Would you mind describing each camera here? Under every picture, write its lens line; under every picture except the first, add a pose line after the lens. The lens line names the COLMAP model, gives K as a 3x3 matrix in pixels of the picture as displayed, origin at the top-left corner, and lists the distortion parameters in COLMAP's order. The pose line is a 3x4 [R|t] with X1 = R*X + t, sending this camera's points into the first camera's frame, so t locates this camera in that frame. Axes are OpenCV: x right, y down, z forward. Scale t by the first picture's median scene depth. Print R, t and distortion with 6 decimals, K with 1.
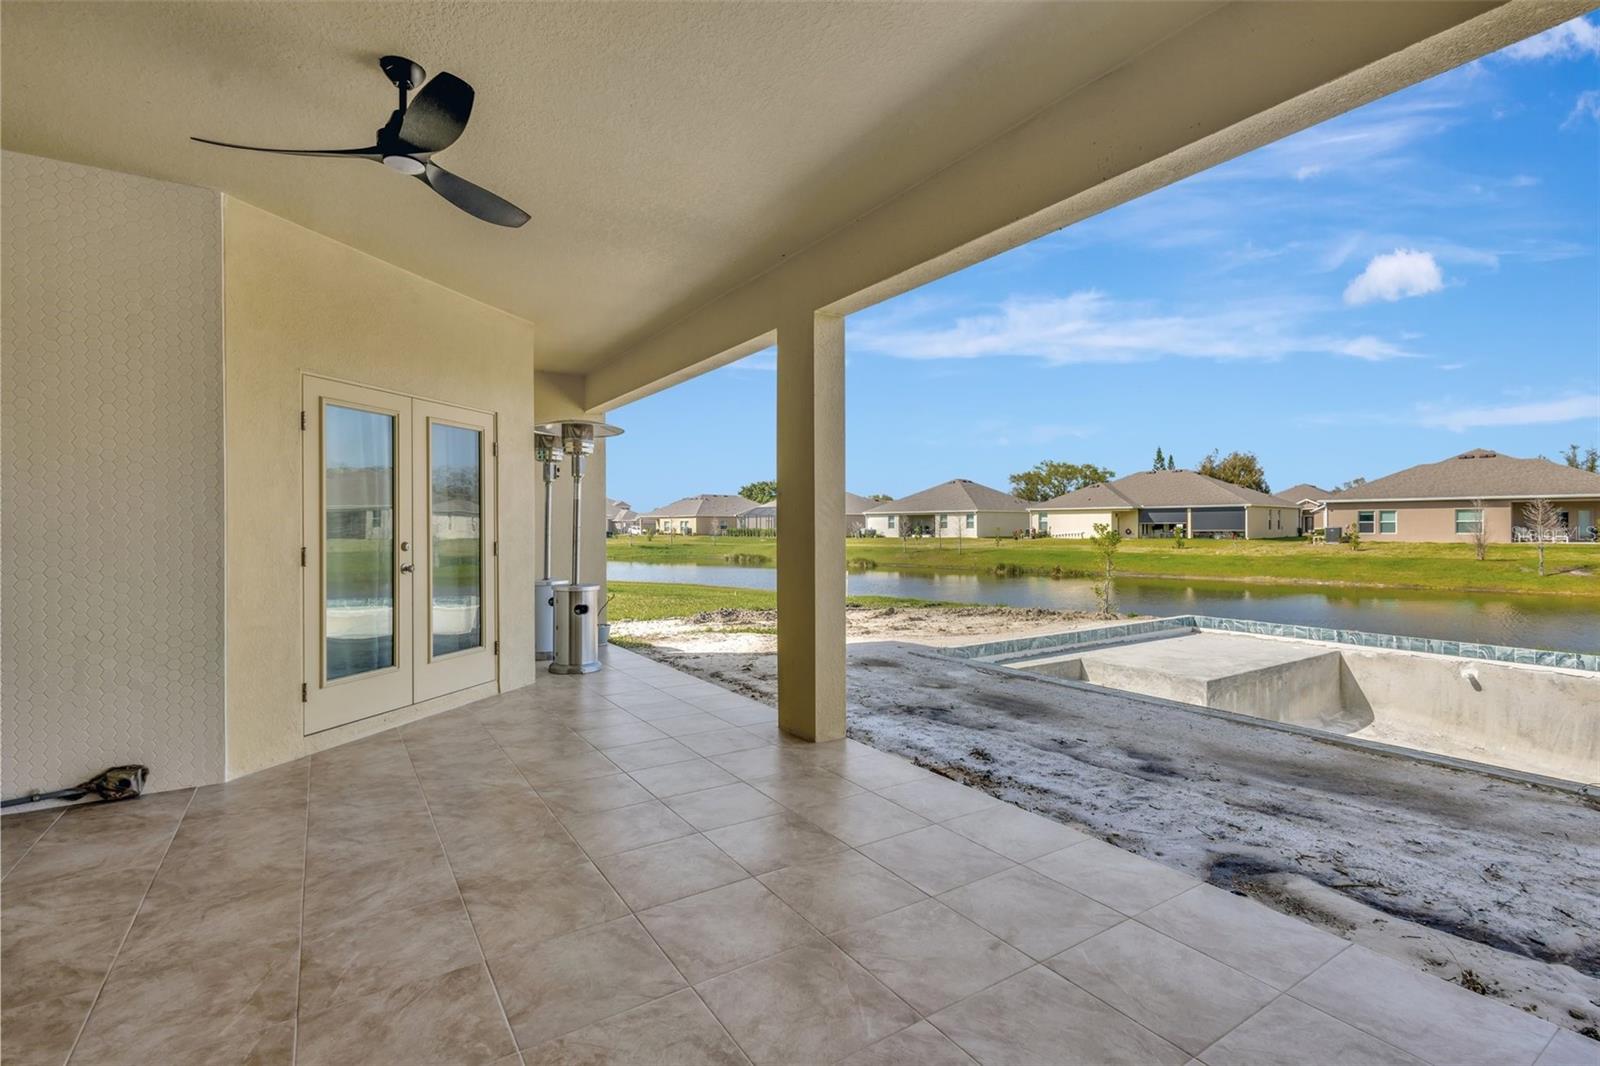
lens RADIAL K [[741.1, 0, 800.9], [0, 741.1, 534.4], [0, 0, 1]] dist [0.012867, 0.000259]
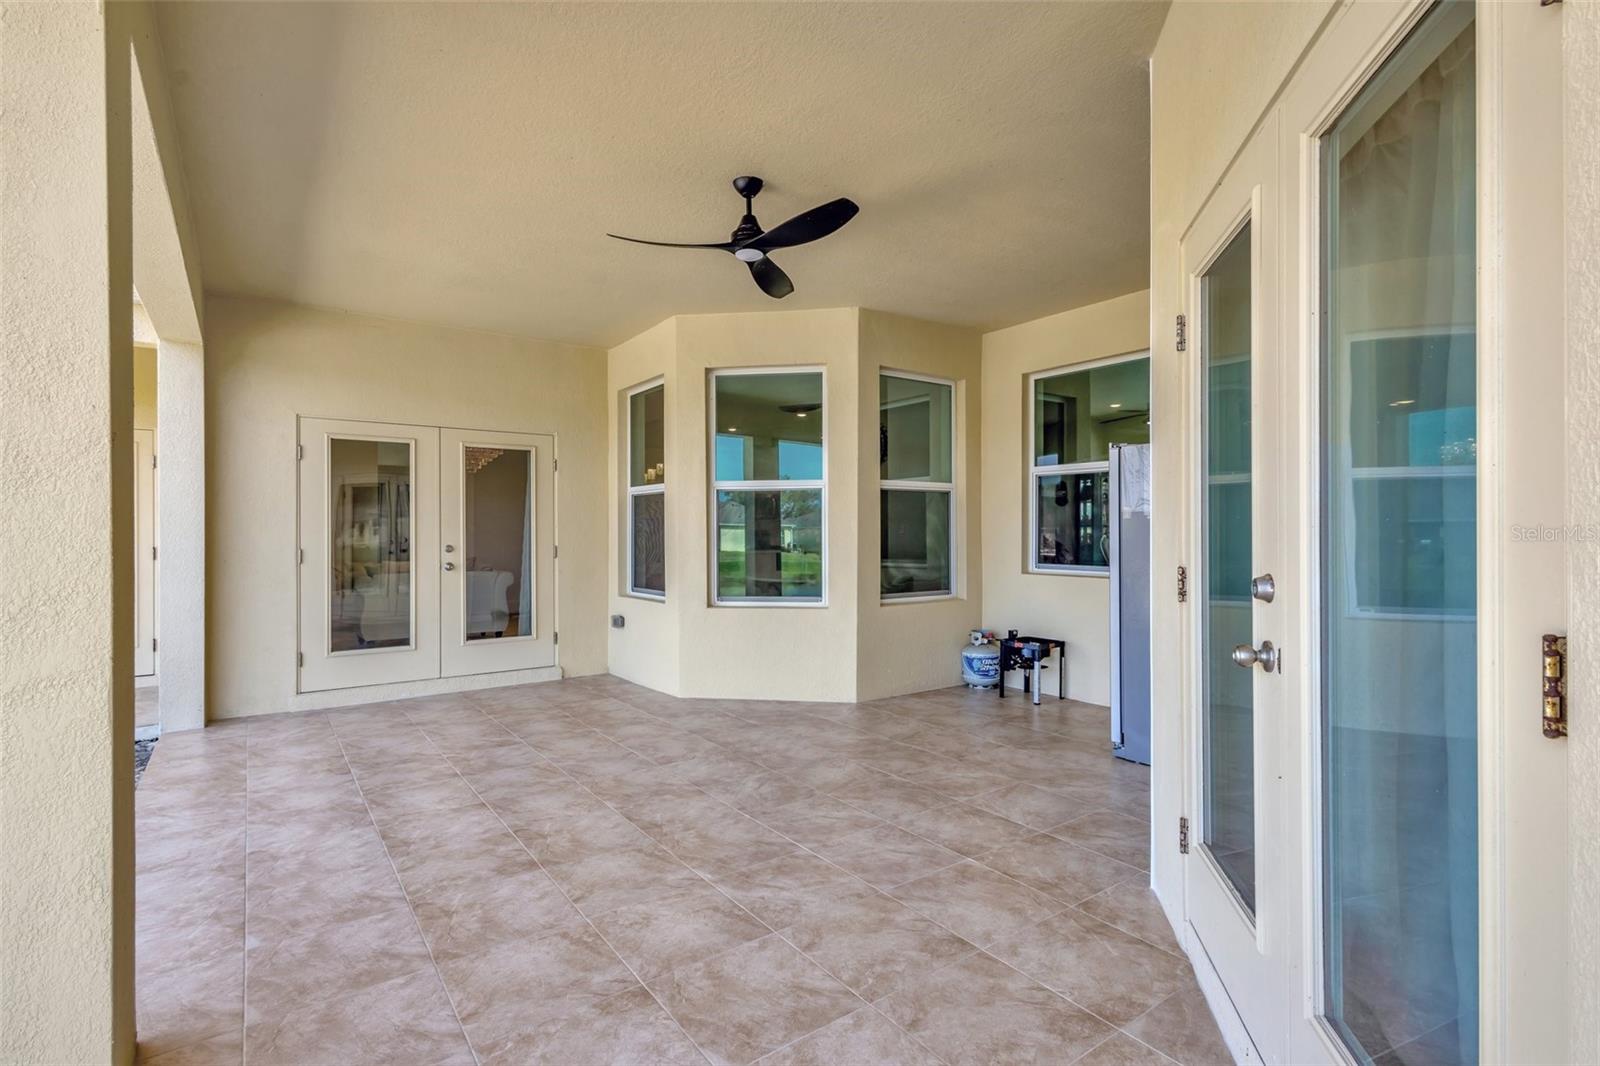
lens RADIAL K [[741.1, 0, 798.0], [0, 741.1, 531.4], [0, 0, 1]] dist [0.012867, 0.000259]
pose [[-0.998433, 0.007395, -0.055477, -0.051529], [0.006857, 0.999928, 0.009883, -0.002315], [0.055547, 0.009487, -0.998411, 0.219194]]
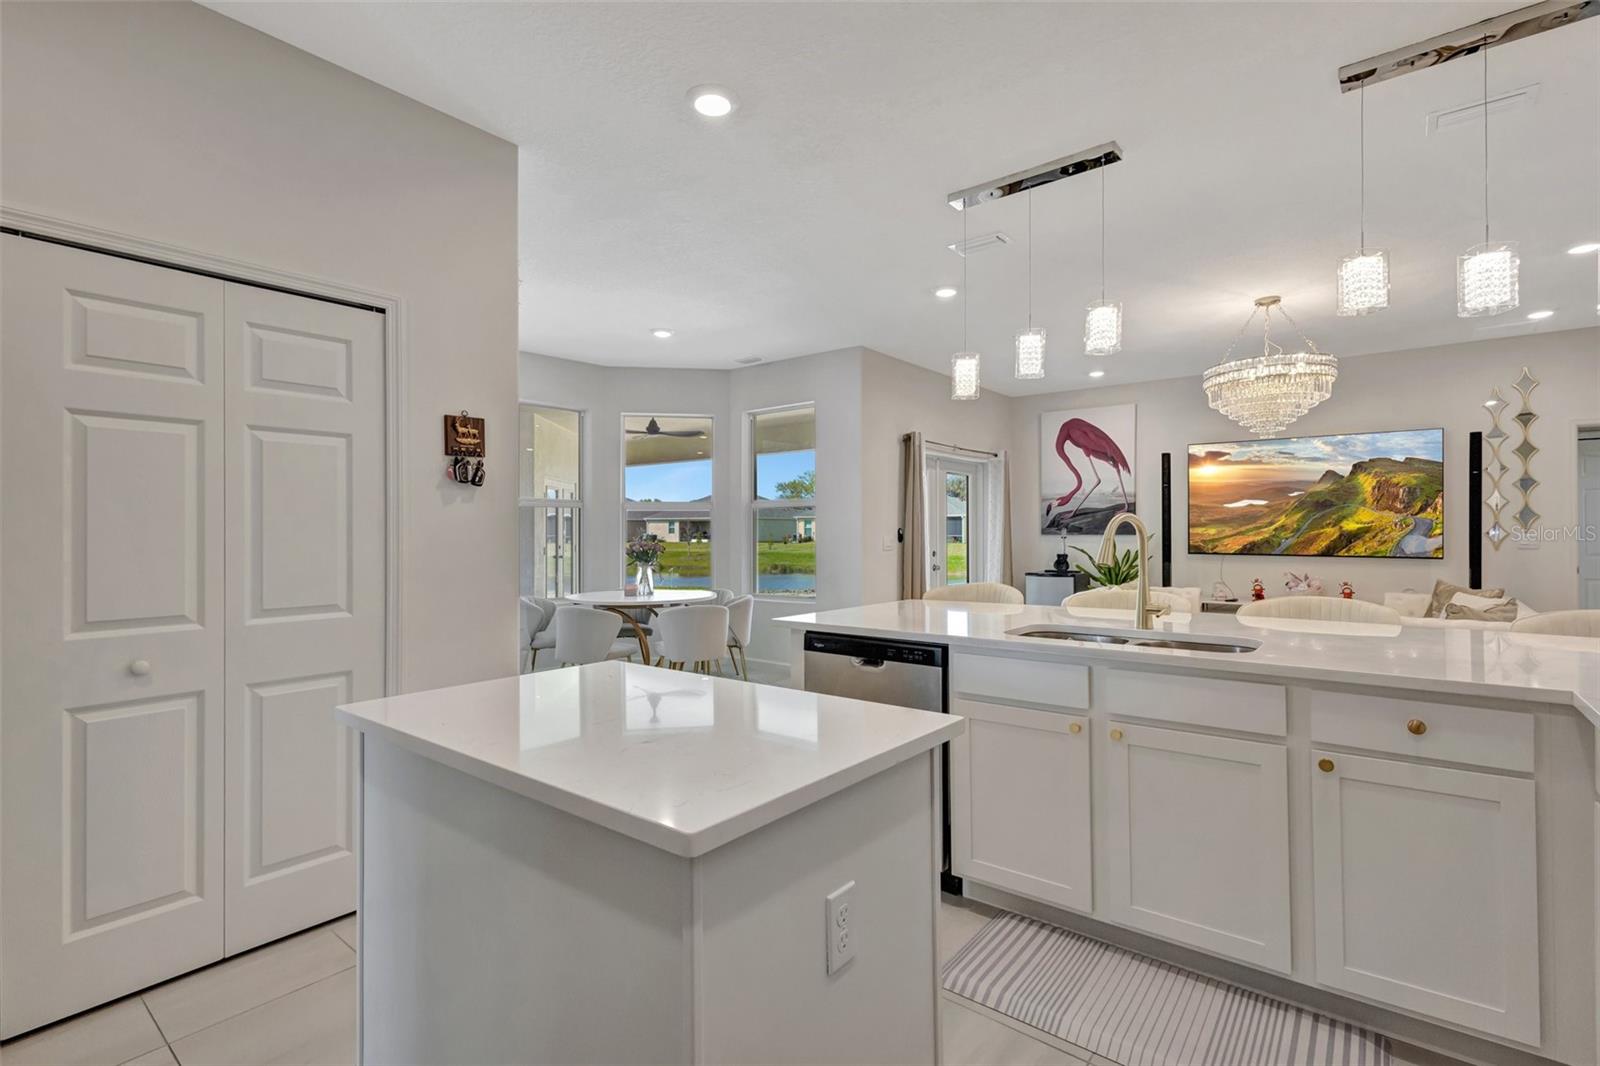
lens RADIAL K [[741.1, 0, 798.6], [0, 741.1, 535.5], [0, 0, 1]] dist [0.012867, 0.000259]
pose [[0.953552, -0.000619, 0.301228, -0.081699], [0.002015, 0.999989, -0.004323, -0.001322], [-0.301222, 0.004729, 0.953542, -0.220139]]
